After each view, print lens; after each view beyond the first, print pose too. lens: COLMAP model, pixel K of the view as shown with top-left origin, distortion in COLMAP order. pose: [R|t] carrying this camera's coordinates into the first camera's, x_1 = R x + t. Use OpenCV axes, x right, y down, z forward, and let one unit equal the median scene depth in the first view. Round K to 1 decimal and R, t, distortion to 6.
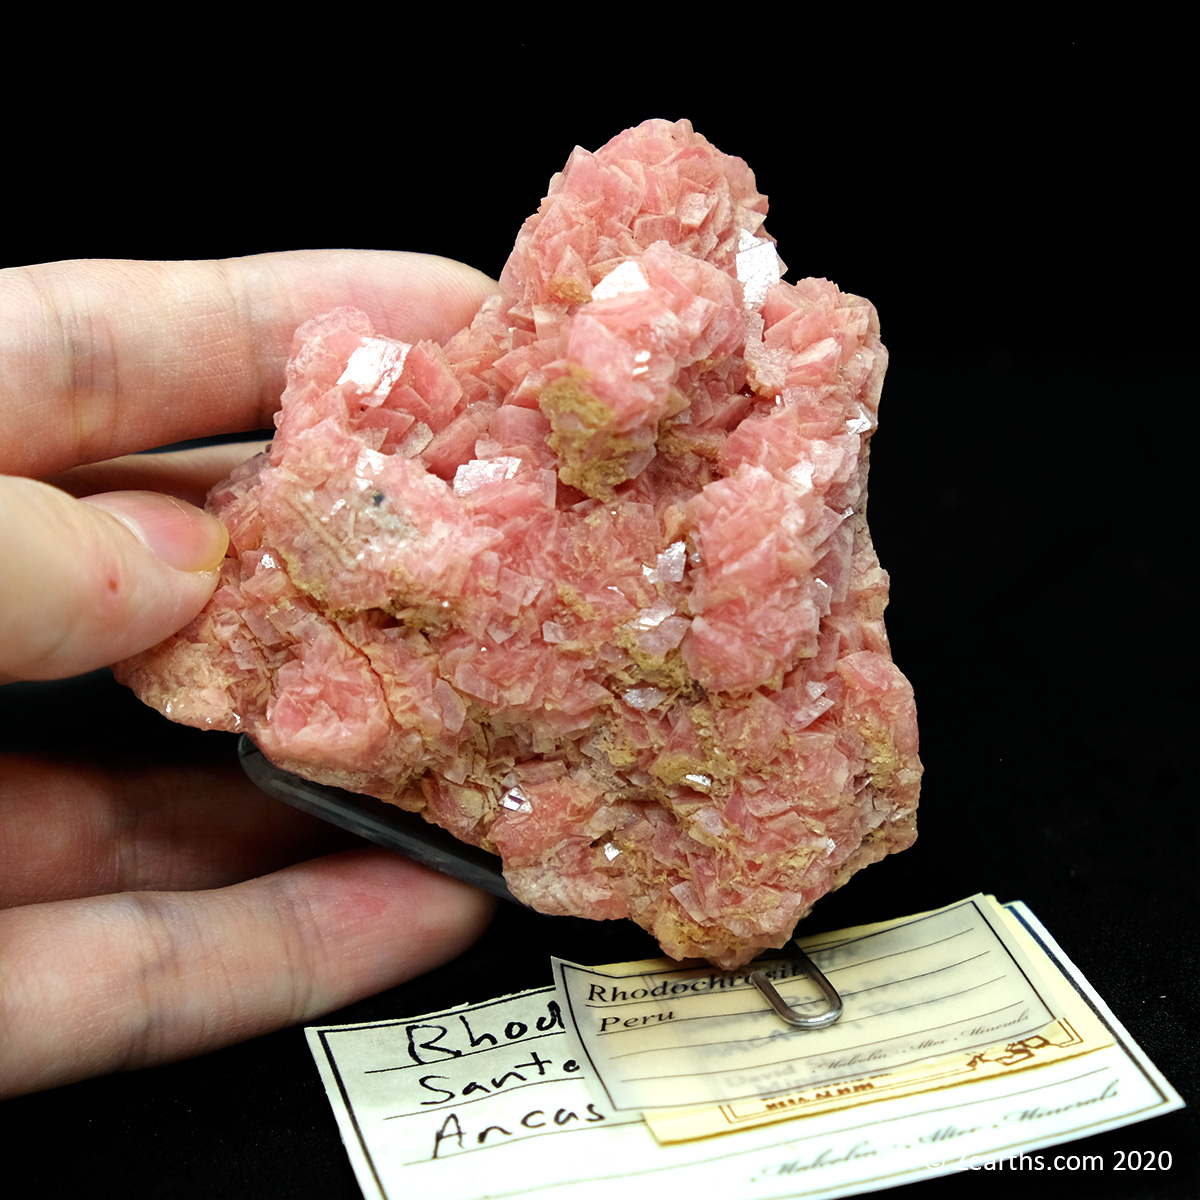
lens RADIAL K [[5694.5, 0, 600.0], [0, 5694.5, 600.0], [0, 0, 1]] dist [-0.028484, 8.583535]
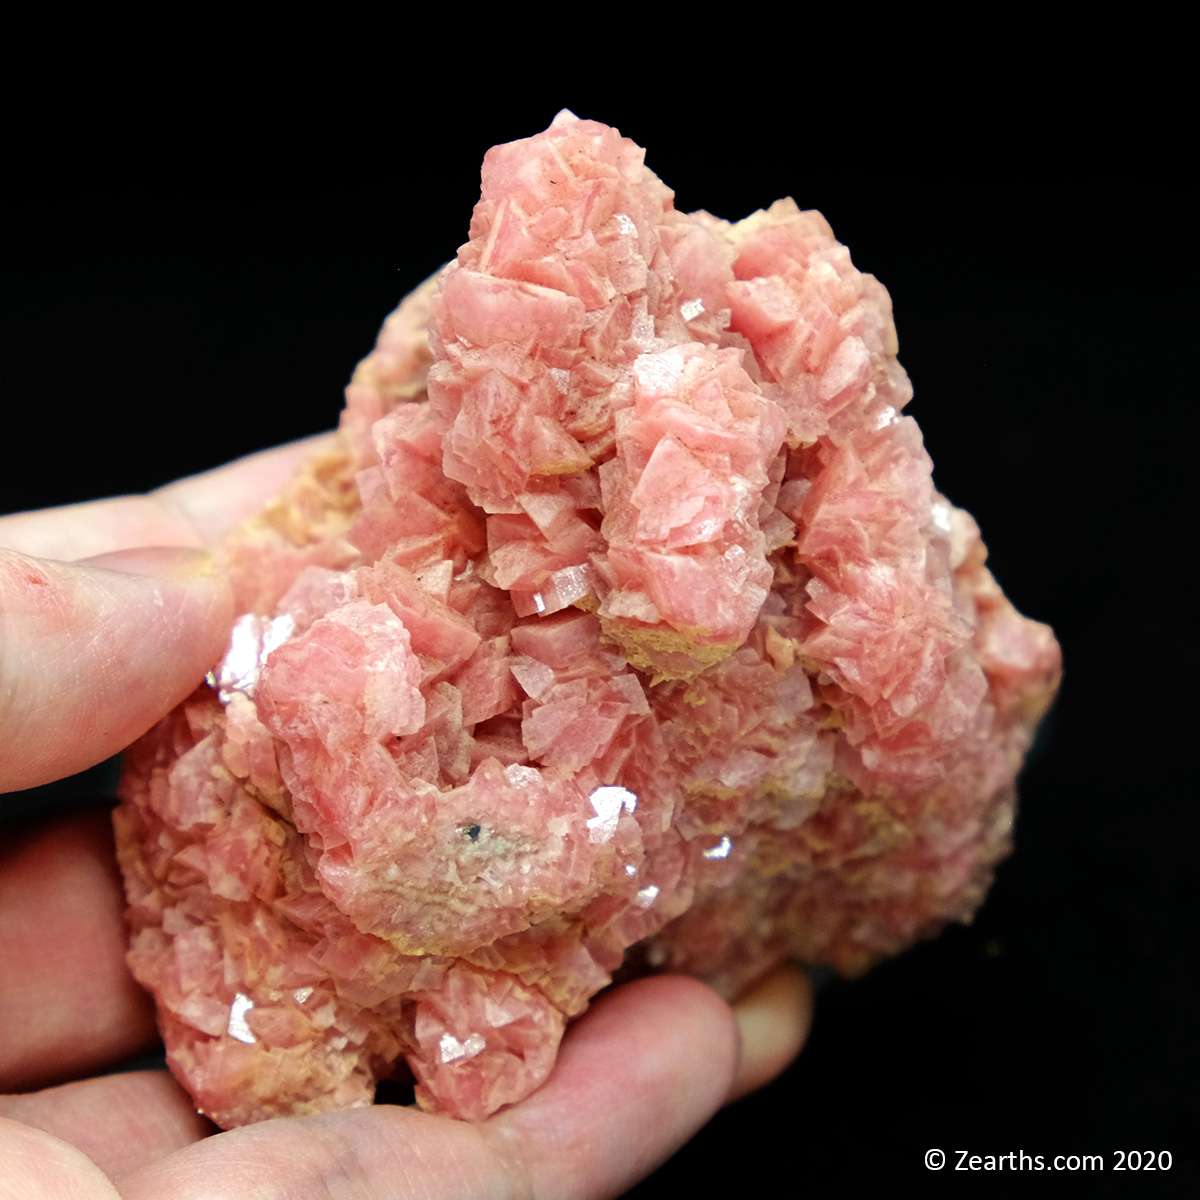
lens RADIAL K [[5694.5, 0, 600.0], [0, 5694.5, 600.0], [0, 0, 1]] dist [-0.028484, 8.583535]
pose [[0.841100, -0.496978, 0.213459, -0.173562], [0.305175, 0.761878, 0.571323, -0.478125], [-0.446564, -0.415397, 0.792481, 0.385037]]
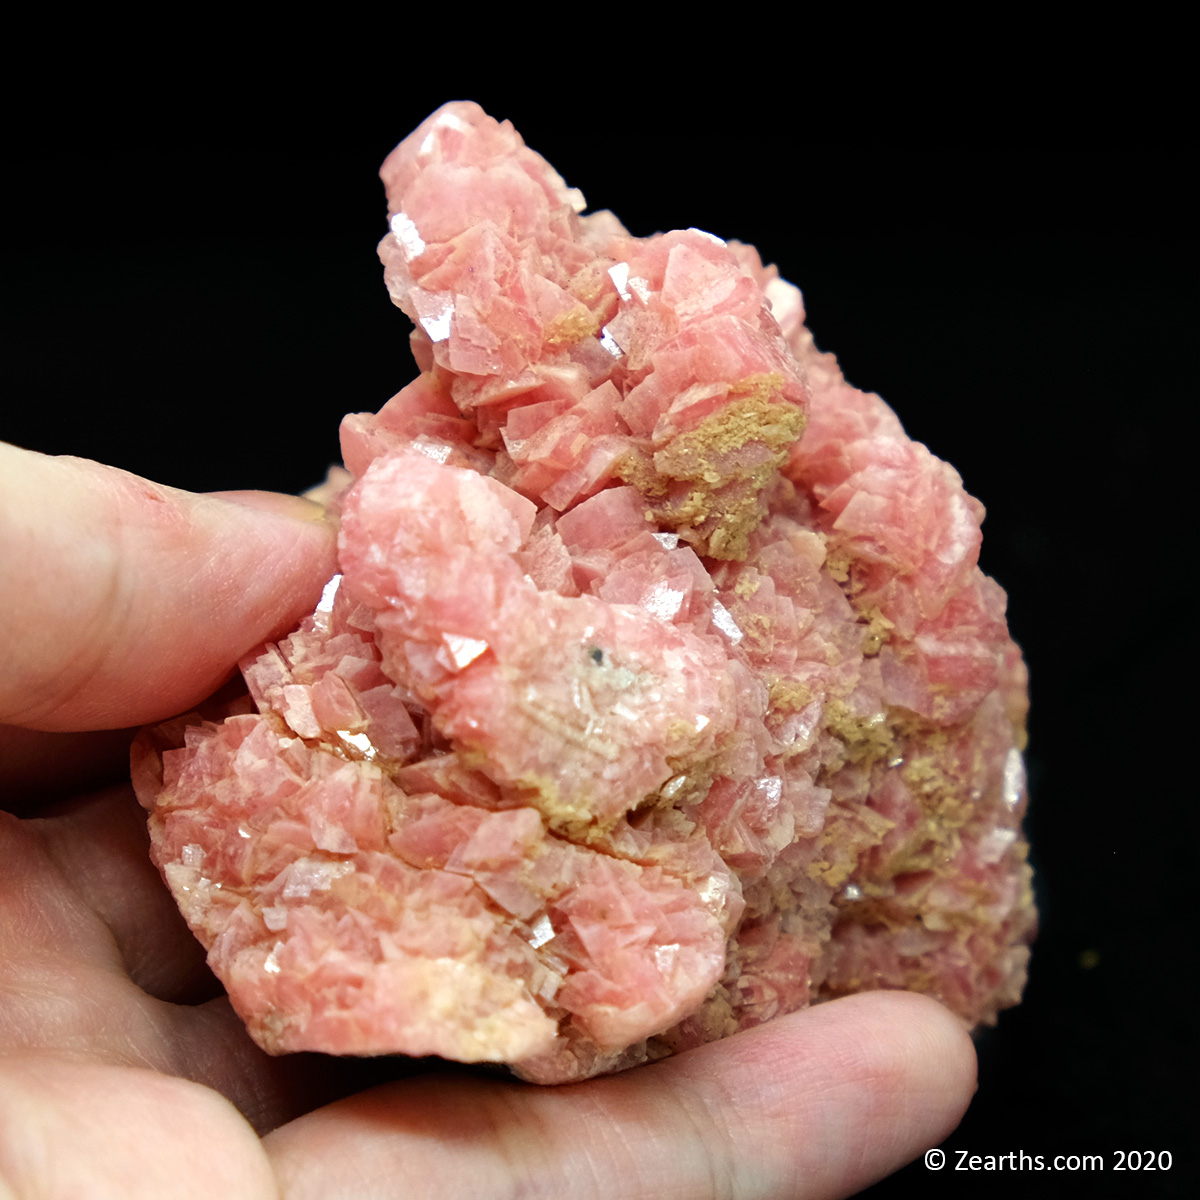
lens RADIAL K [[5694.5, 0, 600.0], [0, 5694.5, 600.0], [0, 0, 1]] dist [-0.028484, 8.583535]
pose [[0.585824, -0.358908, 0.726633, -0.558445], [0.415277, 0.902878, 0.111158, -0.103784], [-0.695956, 0.236635, 0.677974, 0.502805]]
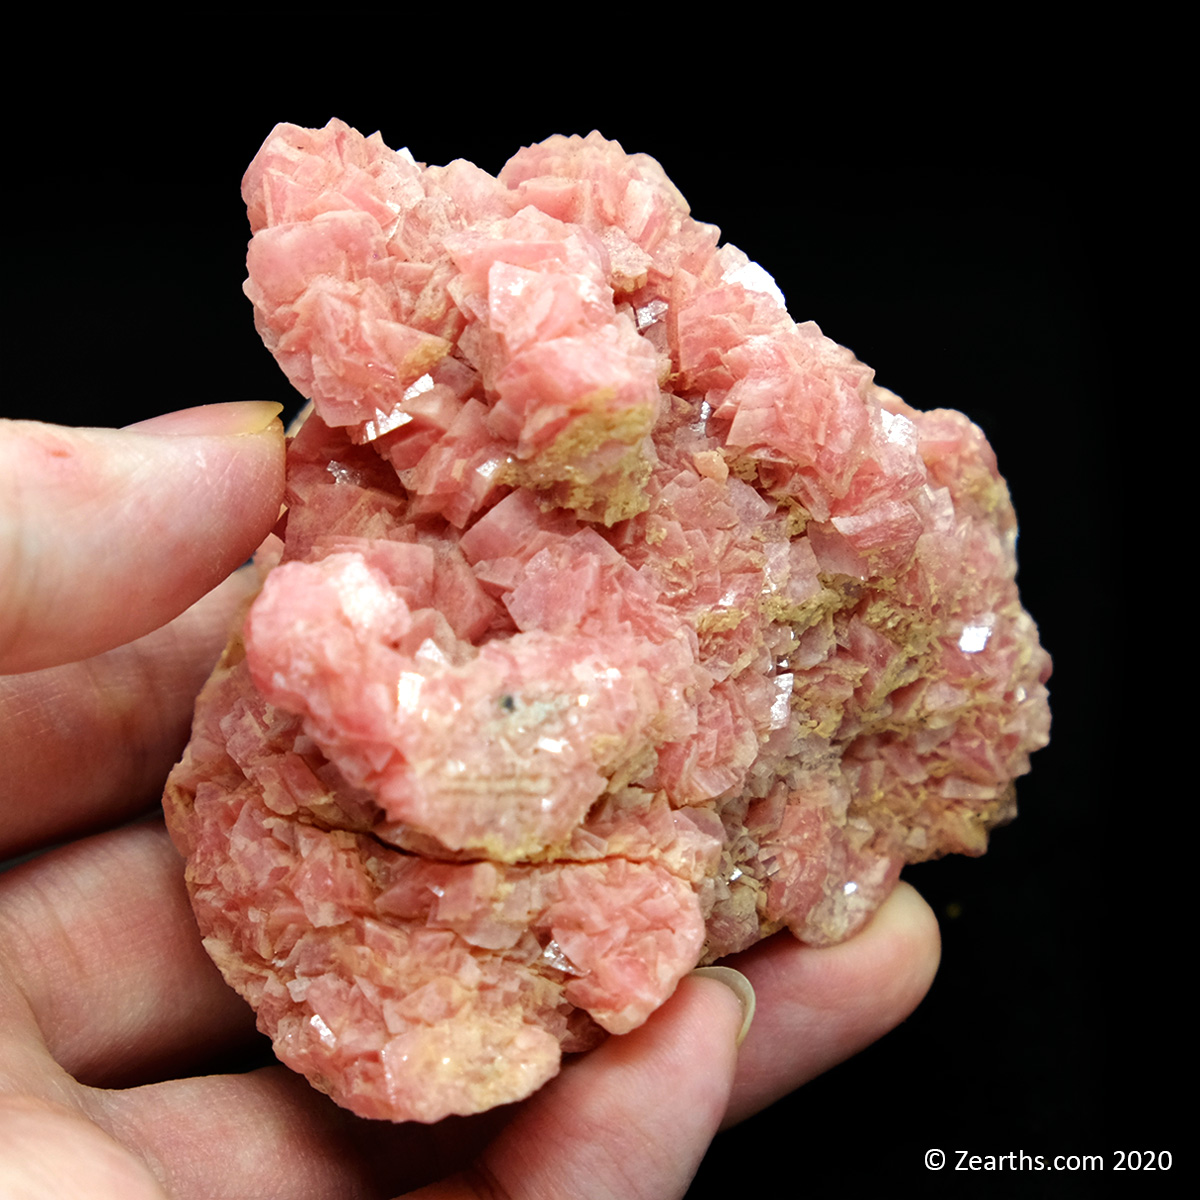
lens RADIAL K [[5694.5, 0, 600.0], [0, 5694.5, 600.0], [0, 0, 1]] dist [-0.028484, 8.583535]
pose [[0.548213, -0.707894, 0.445362, -0.366840], [0.667363, 0.691221, 0.277199, -0.233791], [-0.504072, 0.145254, 0.851359, 0.324387]]
